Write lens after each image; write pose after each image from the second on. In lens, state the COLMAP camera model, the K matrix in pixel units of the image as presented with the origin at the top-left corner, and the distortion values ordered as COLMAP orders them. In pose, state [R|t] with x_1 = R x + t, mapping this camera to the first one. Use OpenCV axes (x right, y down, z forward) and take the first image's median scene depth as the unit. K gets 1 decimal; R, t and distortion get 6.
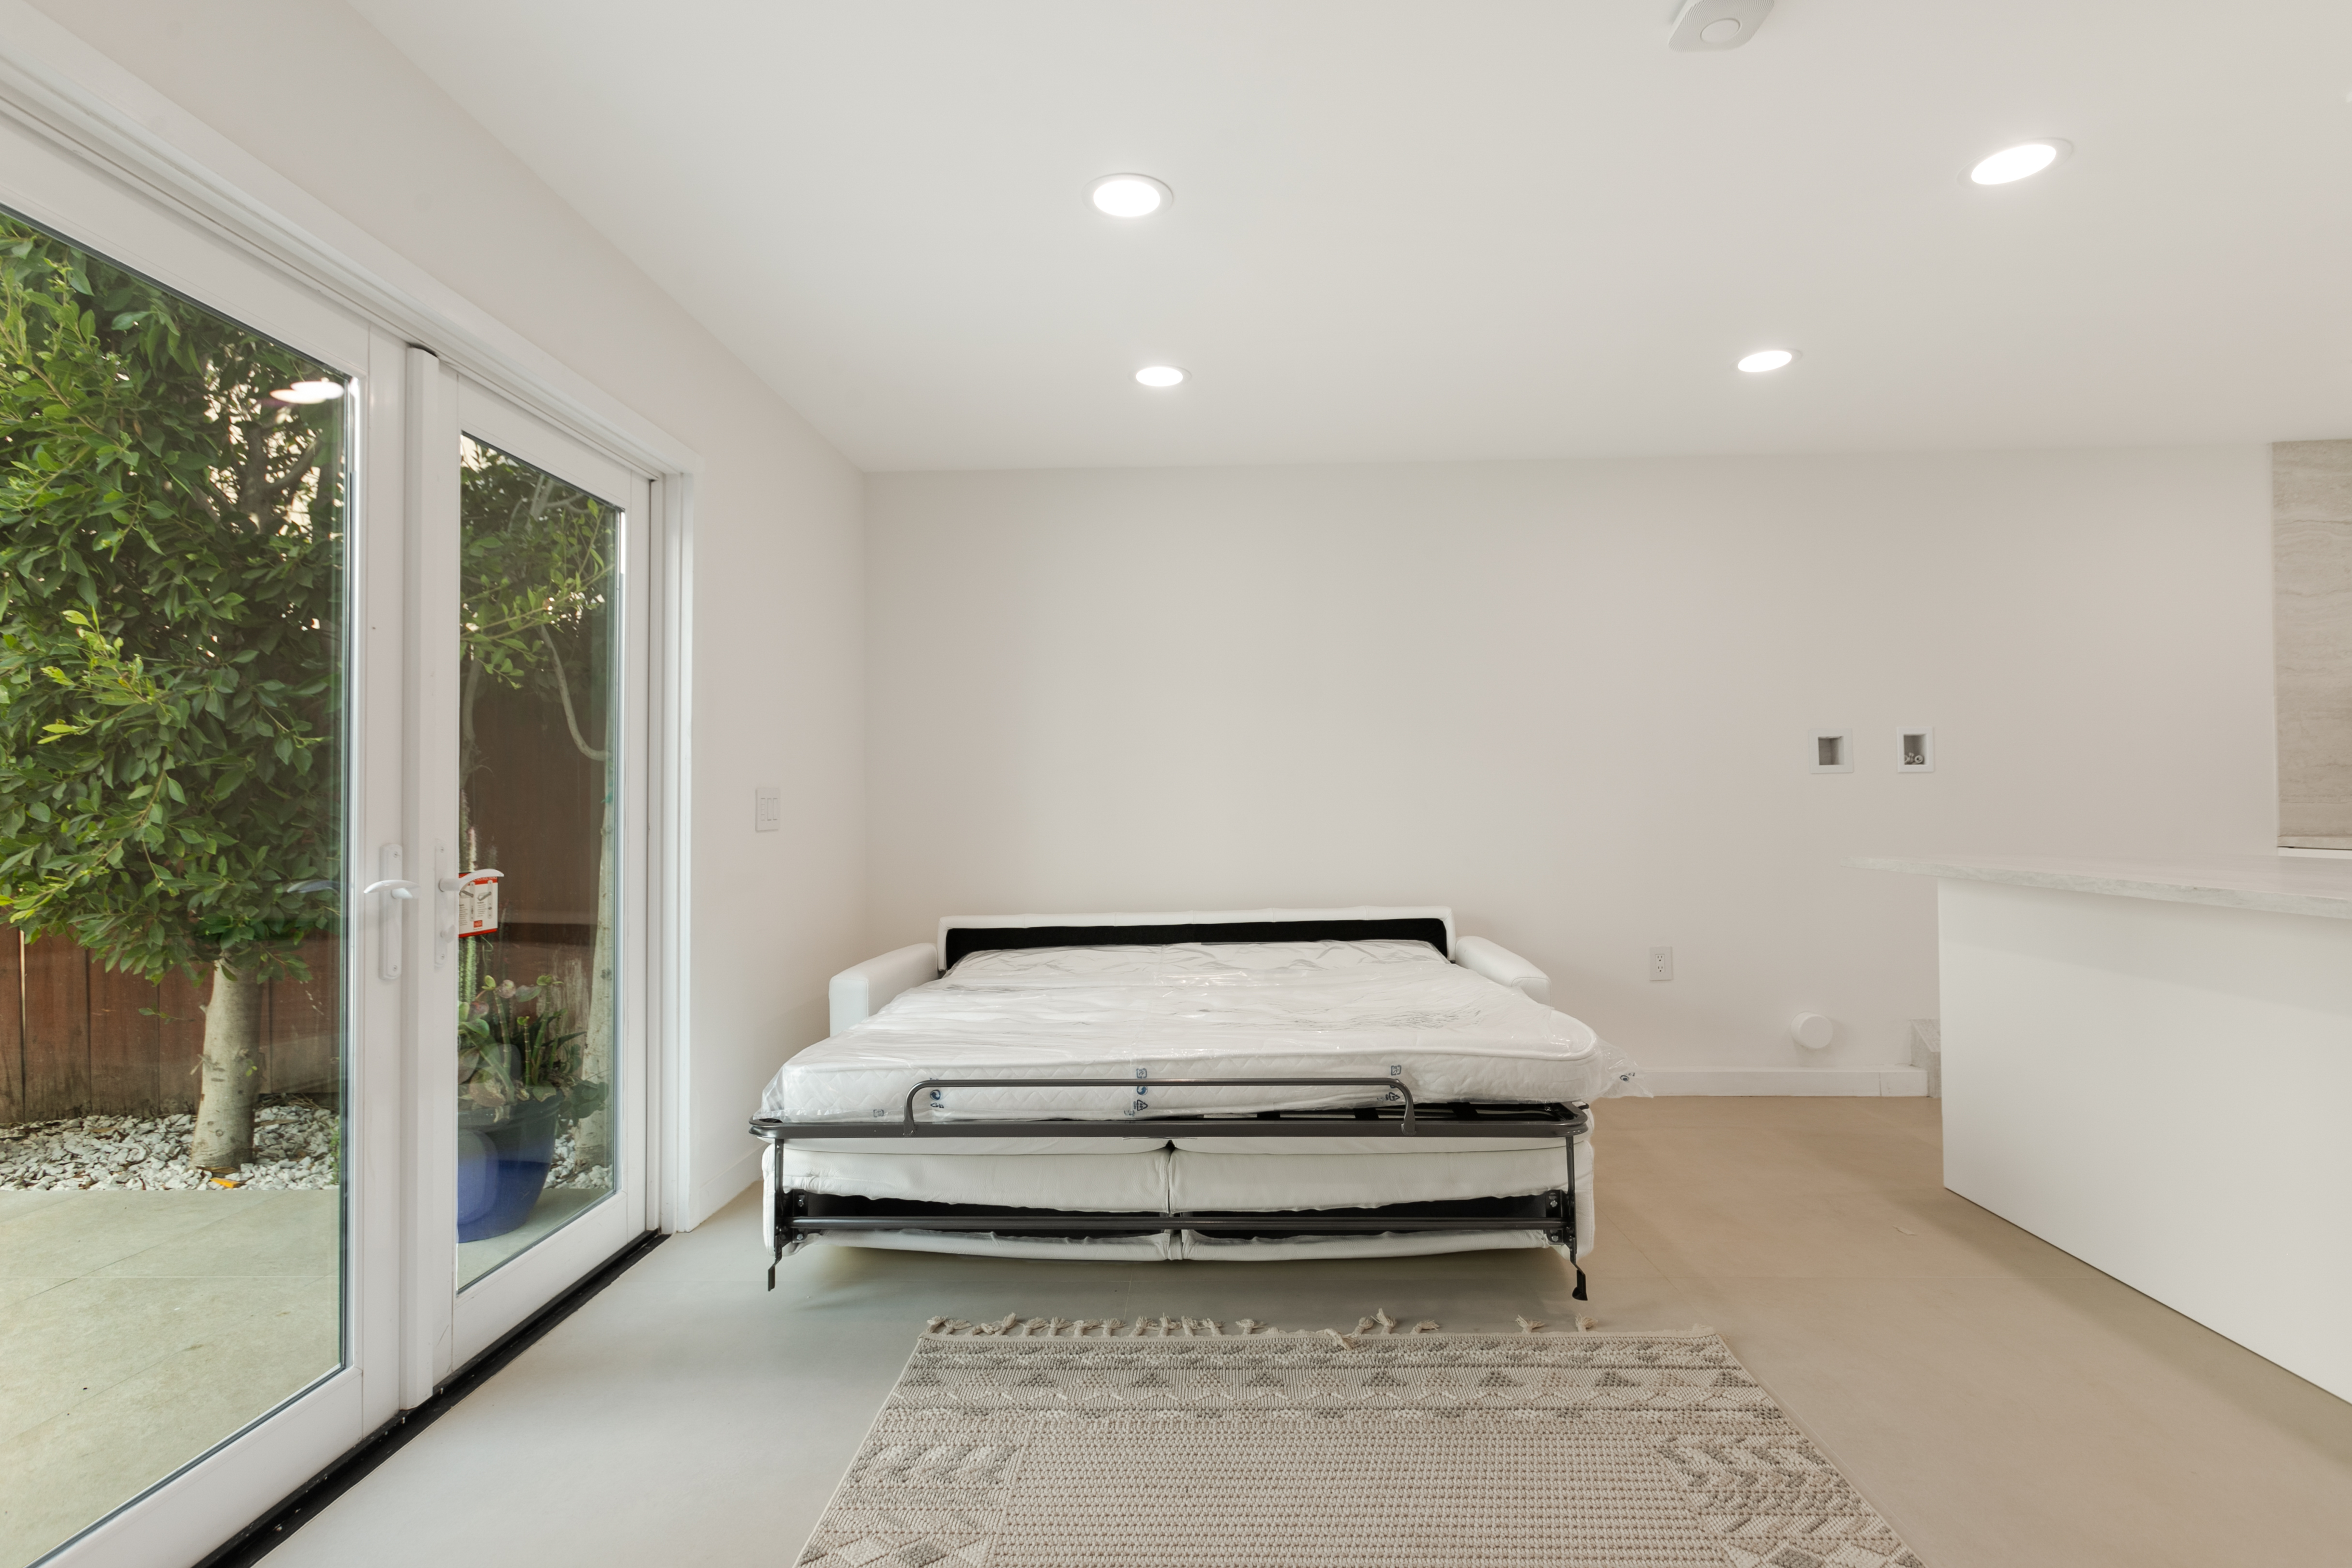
lens RADIAL K [[1164.4, 0, 1174.5], [0, 1164.4, 796.8], [0, 0, 1]] dist [-0.015144, 0.000696]
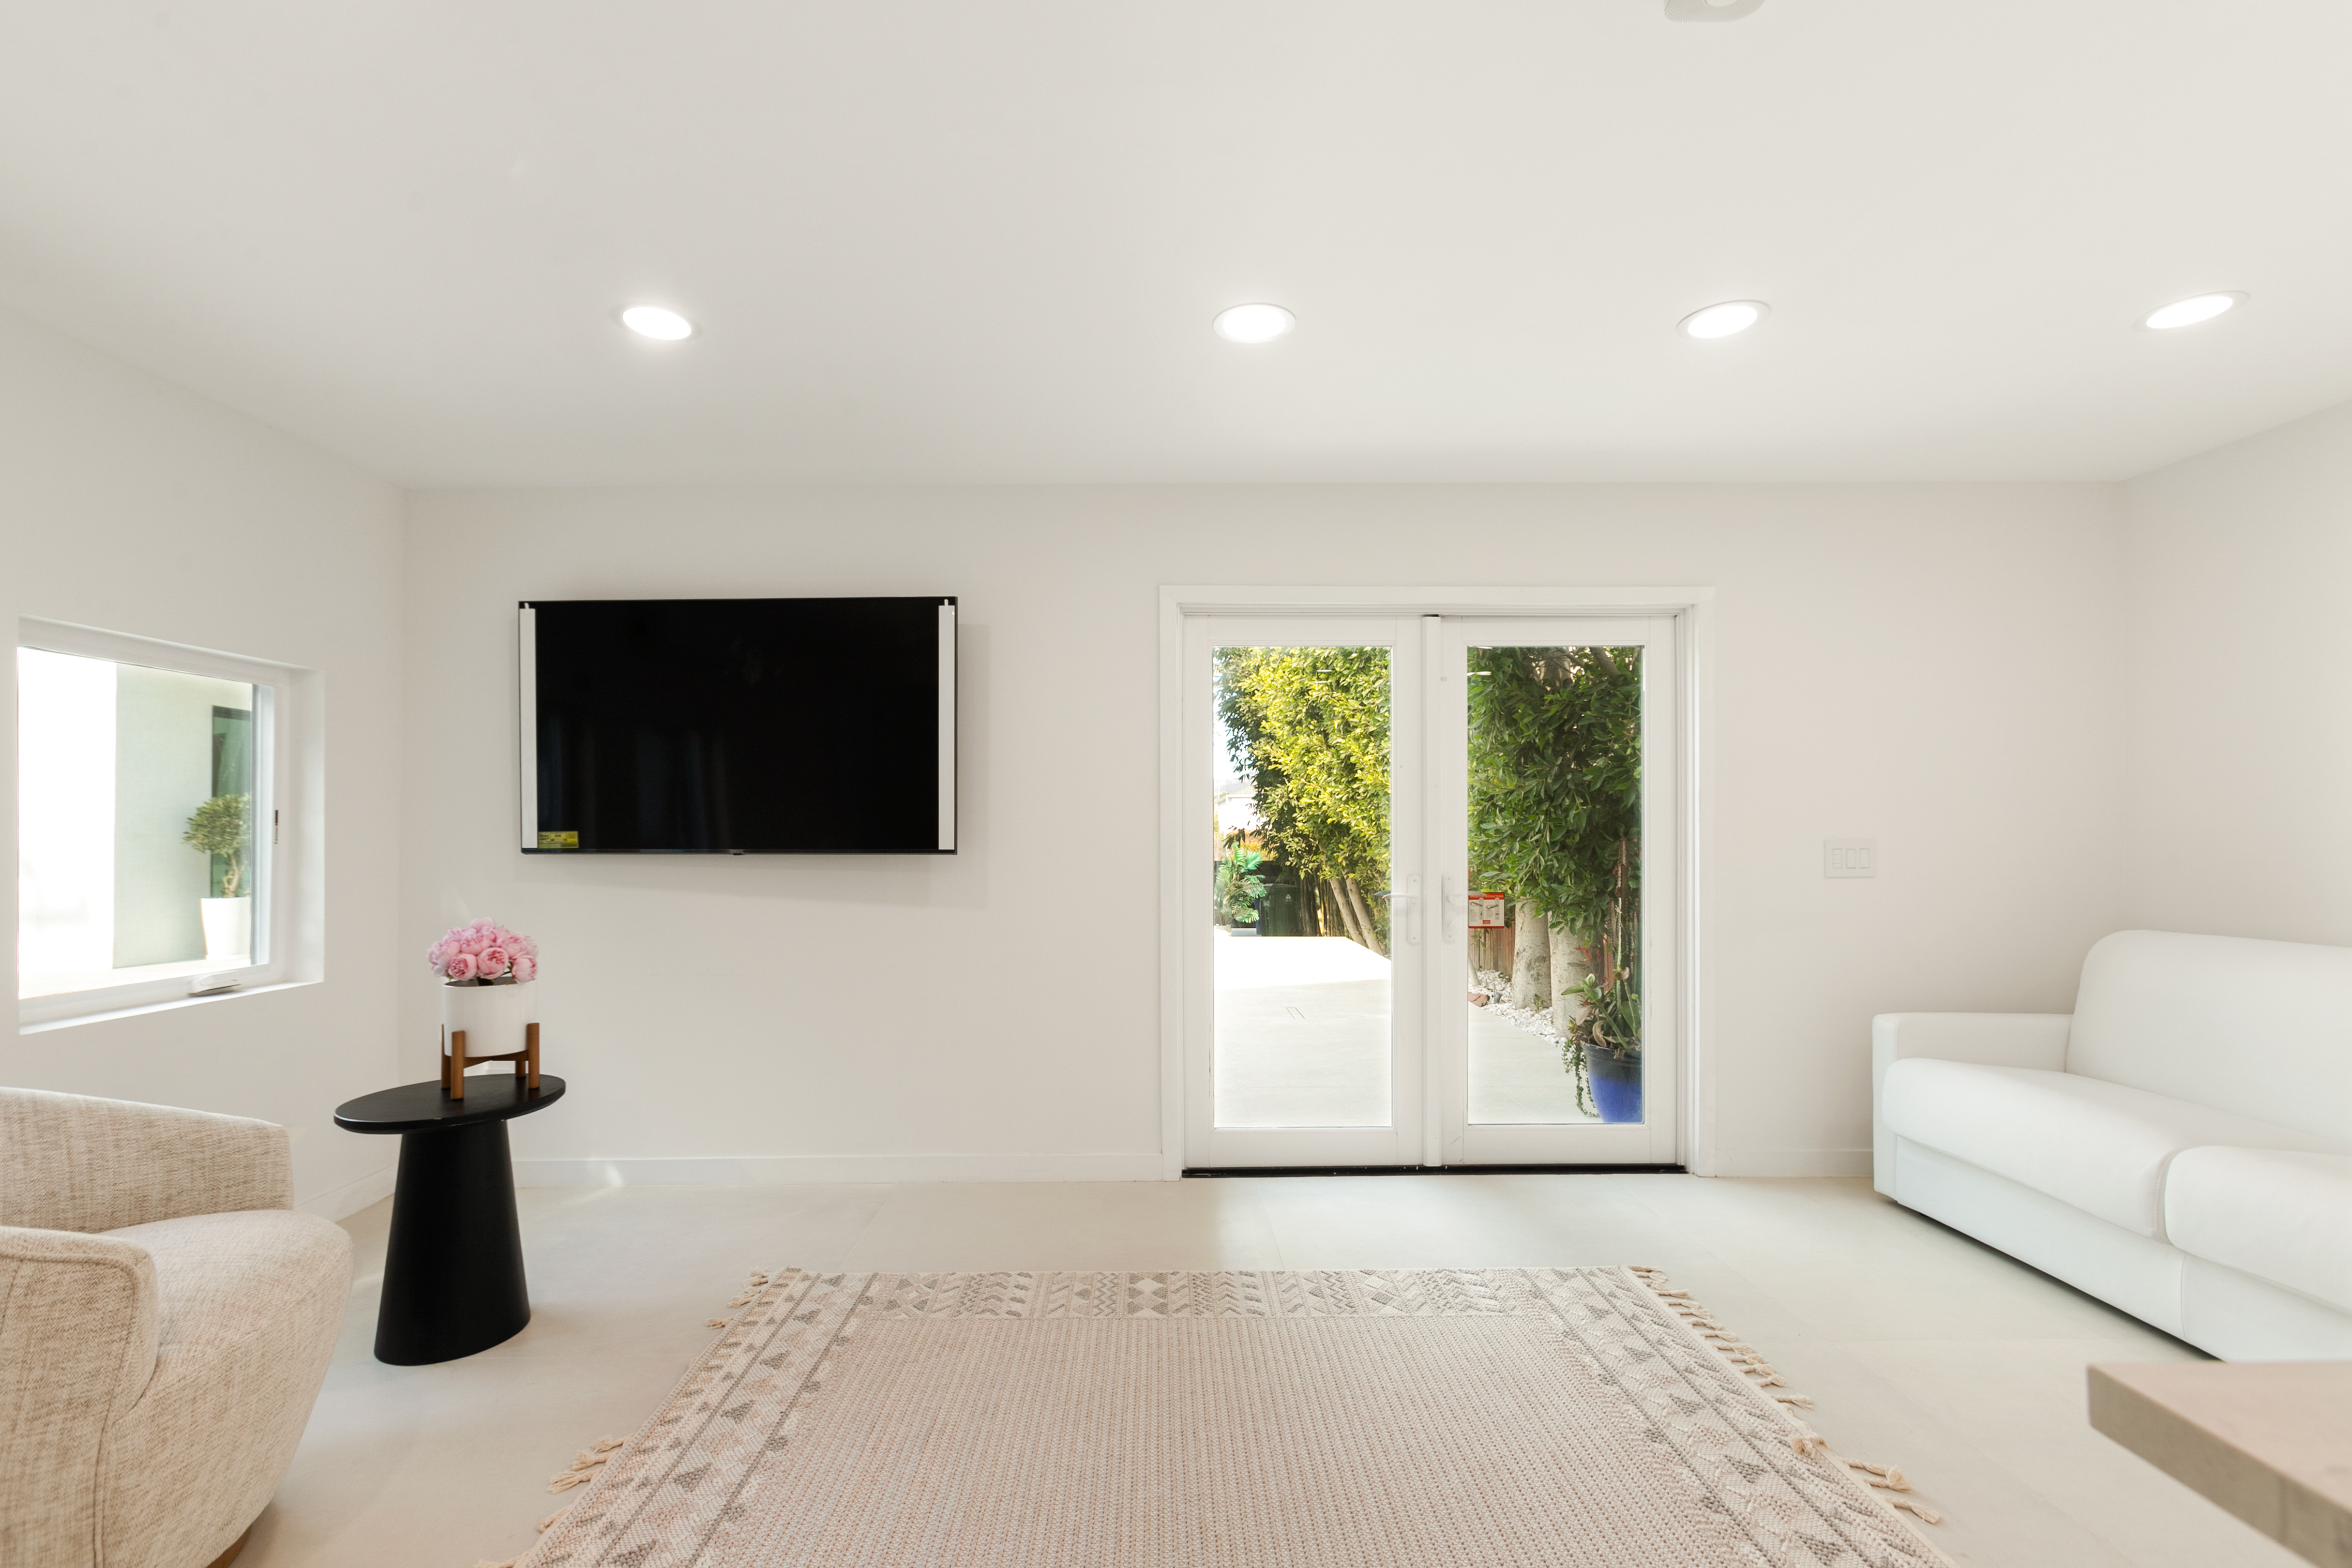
lens RADIAL K [[1092.2, 0, 1174.9], [0, 1092.2, 799.5], [0, 0, 1]] dist [-0.004162, 0.000409]
pose [[0.052309, -0.007549, -0.998602, 1.066857], [0.011771, 0.999907, -0.006942, -0.072753], [0.998562, -0.011391, 0.052393, 0.449080]]
